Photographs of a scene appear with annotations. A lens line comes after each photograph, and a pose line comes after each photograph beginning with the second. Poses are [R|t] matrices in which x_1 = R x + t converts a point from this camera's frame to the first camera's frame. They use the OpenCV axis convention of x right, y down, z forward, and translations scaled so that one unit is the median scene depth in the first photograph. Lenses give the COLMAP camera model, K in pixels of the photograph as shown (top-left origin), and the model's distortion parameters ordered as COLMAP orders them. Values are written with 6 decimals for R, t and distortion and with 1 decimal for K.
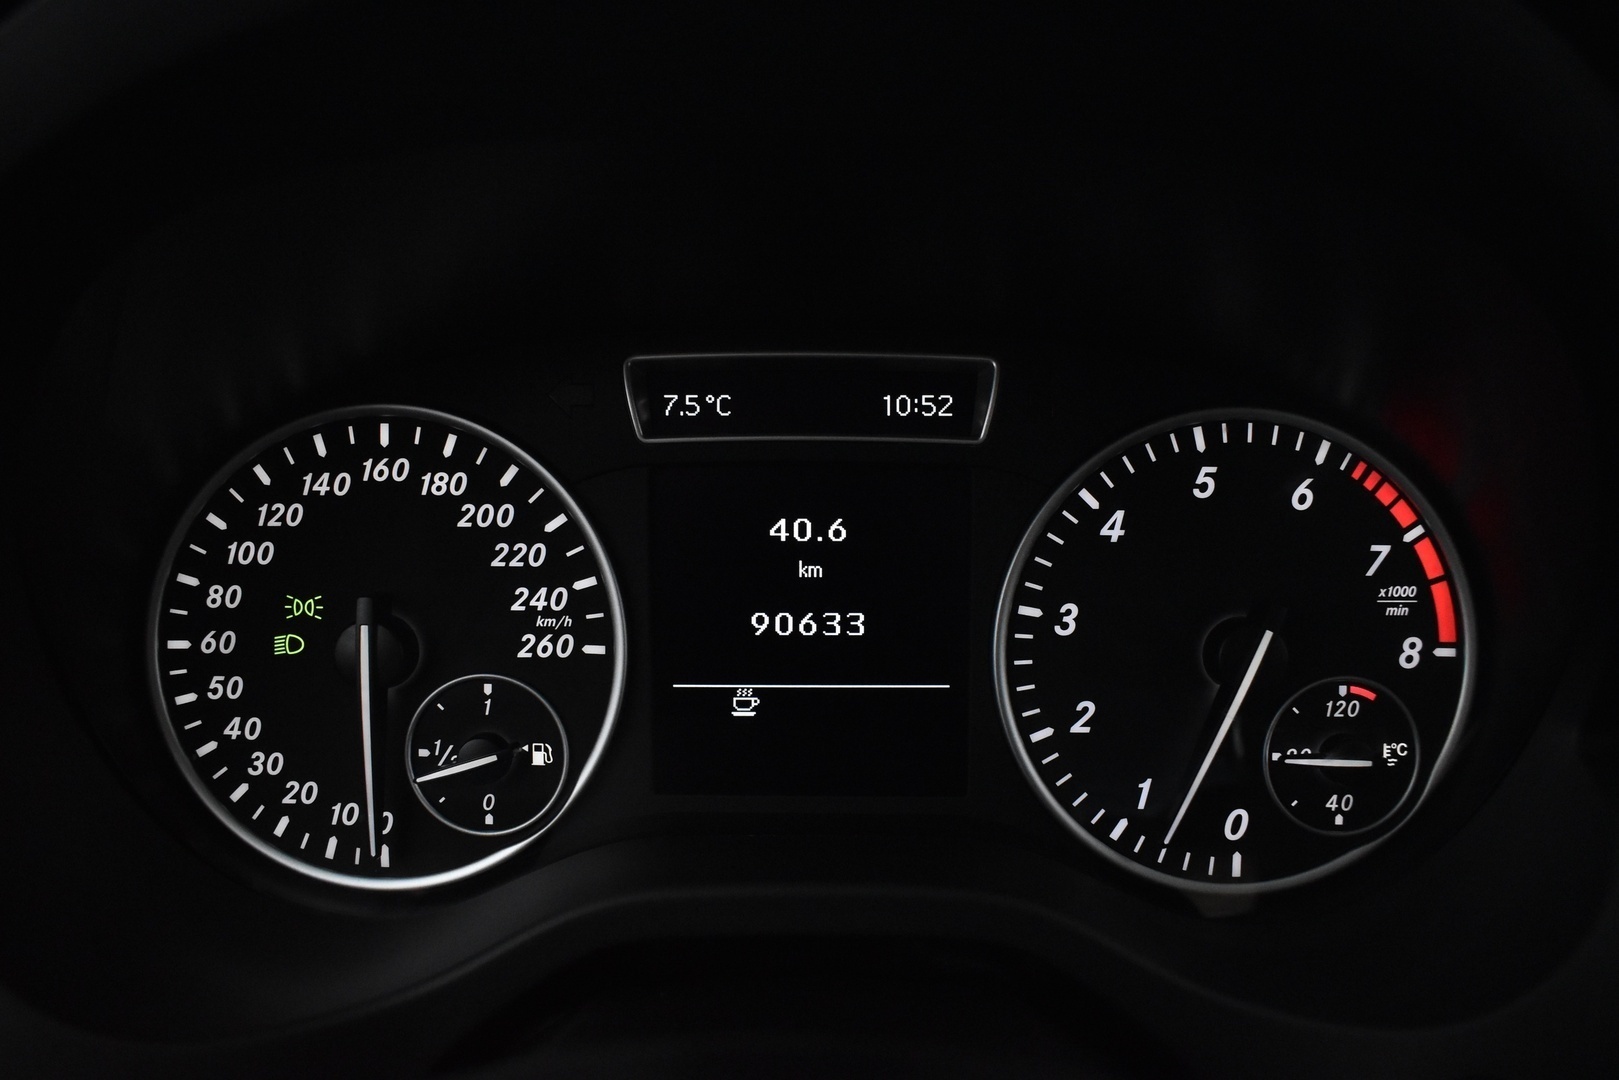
lens RADIAL K [[1259.8, 0, 809.5], [0, 1259.8, 540.0], [0, 0, 1]] dist [-0.128484, 0.055020]
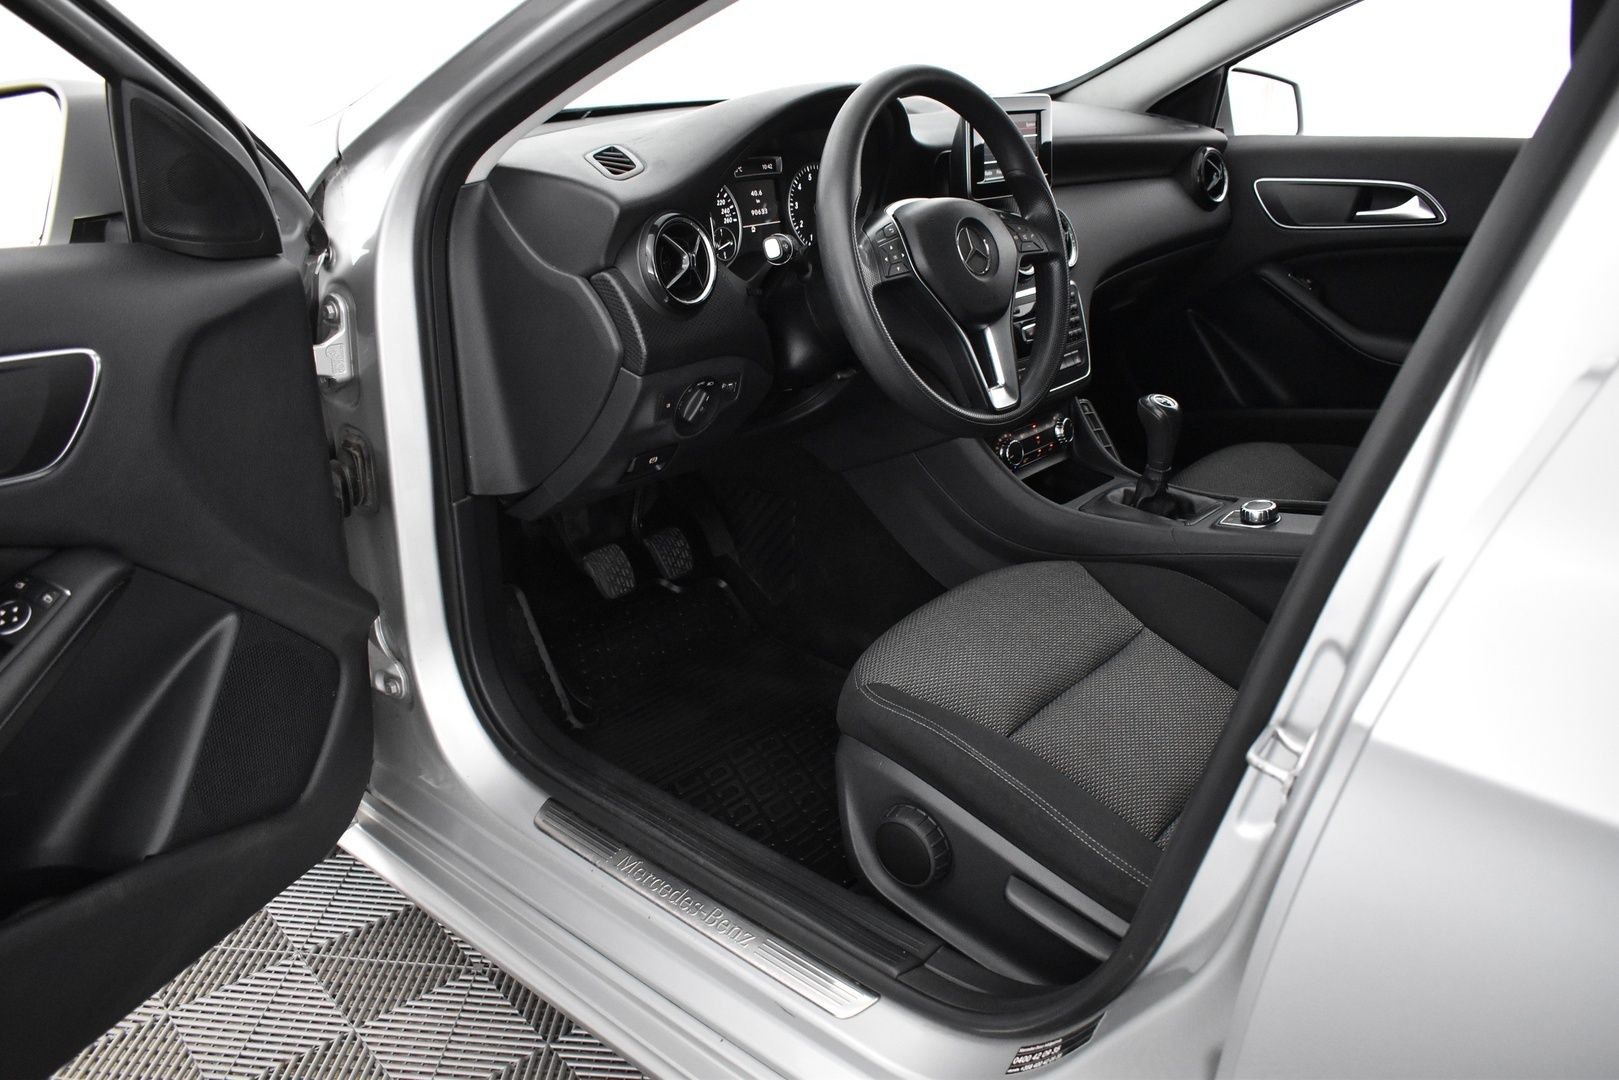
lens RADIAL K [[1259.8, 0, 809.5], [0, 1259.8, 540.0], [0, 0, 1]] dist [-0.128484, 0.055020]
pose [[0.652614, -0.279202, 0.704373, -3.849837], [0.157743, 0.959328, 0.234110, 0.193012], [-0.741089, -0.041673, 0.670113, -2.616329]]
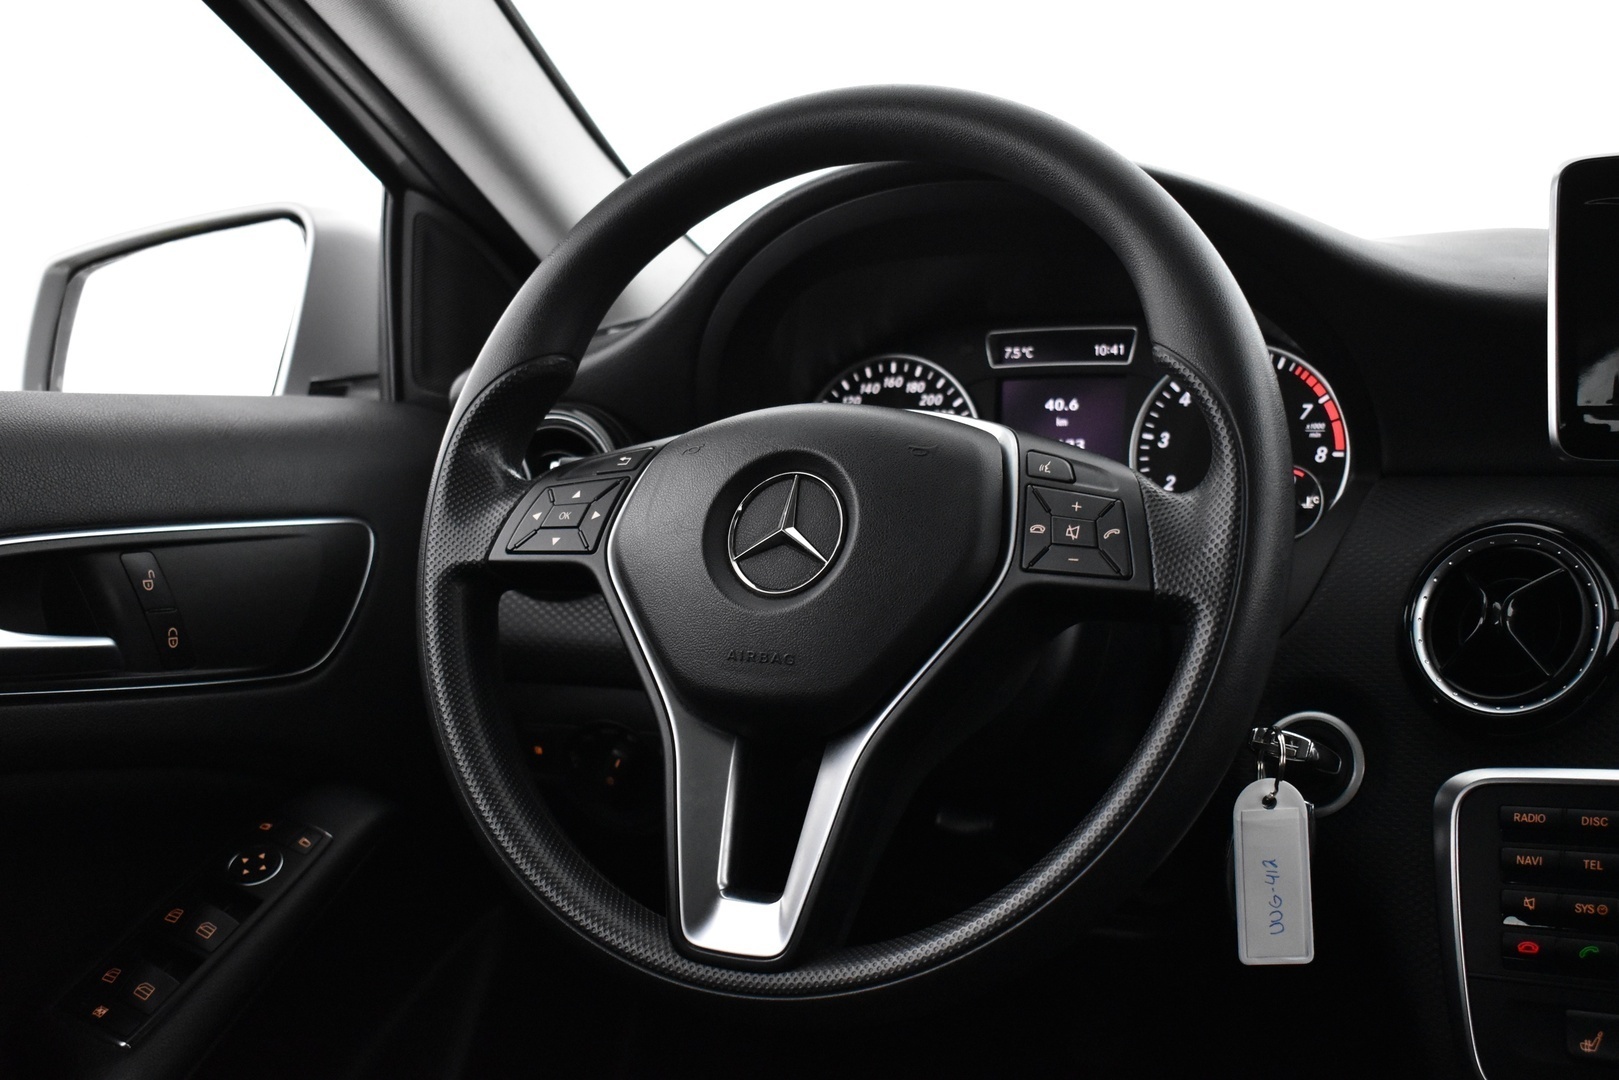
lens RADIAL K [[1901.3, 0, 809.5], [0, 1901.3, 540.0], [0, 0, 1]] dist [-0.087026, 0.046602]
pose [[0.885451, 0.012254, -0.464571, 1.231995], [-0.055969, 0.995188, -0.080425, 0.554745], [0.461350, 0.097214, 0.881876, -2.298312]]
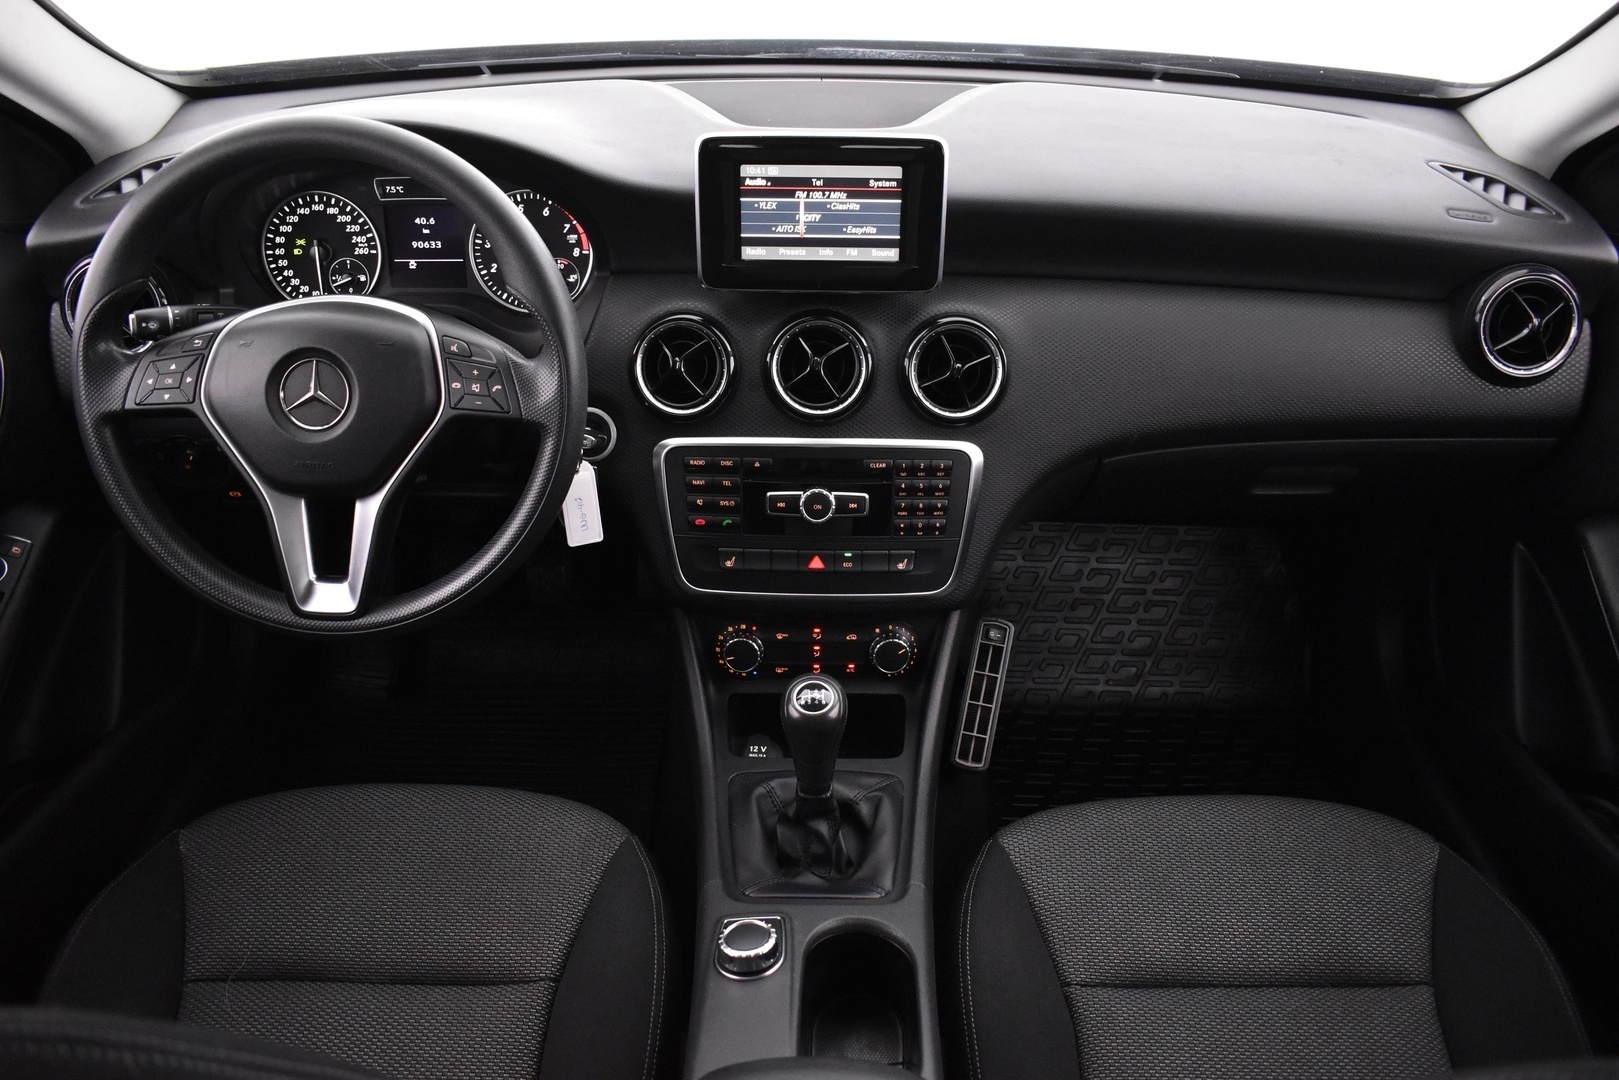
lens RADIAL K [[1259.8, 0, 809.5], [0, 1259.8, 540.0], [0, 0, 1]] dist [-0.128484, 0.055020]
pose [[0.999882, 0.006831, 0.013793, 1.188984], [-0.011134, 0.939725, 0.341749, -0.414472], [-0.010627, -0.341862, 0.939690, -3.076091]]
